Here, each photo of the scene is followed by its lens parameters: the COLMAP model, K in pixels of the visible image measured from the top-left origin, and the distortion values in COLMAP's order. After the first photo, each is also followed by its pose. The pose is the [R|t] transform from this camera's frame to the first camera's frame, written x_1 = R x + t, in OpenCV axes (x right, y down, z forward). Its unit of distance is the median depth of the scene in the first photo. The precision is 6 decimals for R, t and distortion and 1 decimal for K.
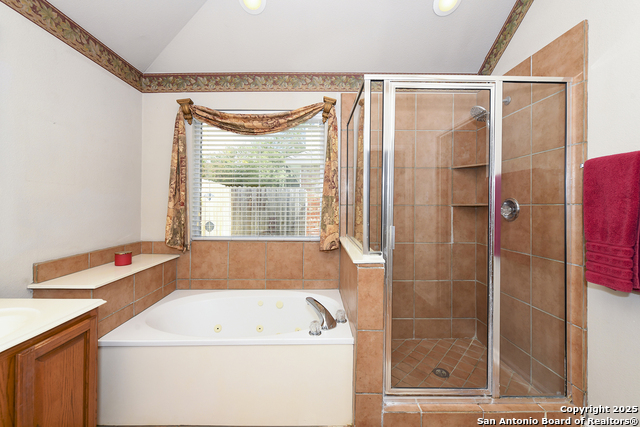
lens RADIAL K [[260.8, 0, 316.0], [0, 260.8, 201.5], [0, 0, 1]] dist [-0.000662, -0.000087]
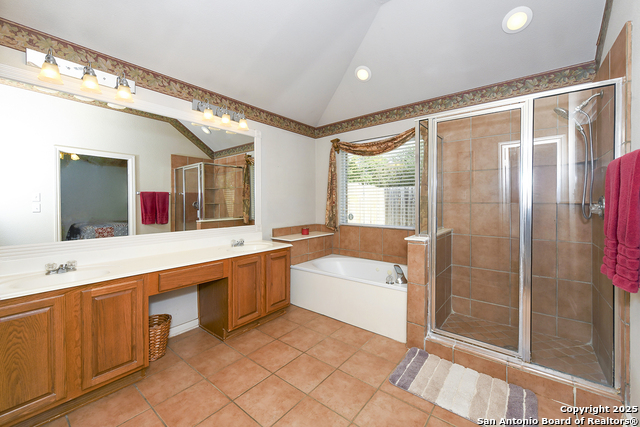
lens RADIAL K [[260.8, 0, 316.0], [0, 260.8, 201.5], [0, 0, 1]] dist [-0.000662, -0.000087]
pose [[0.769072, -0.005900, -0.639134, 0.463795], [0.012188, 0.999911, 0.005436, -0.007665], [0.639045, -0.011970, 0.769076, -0.355355]]
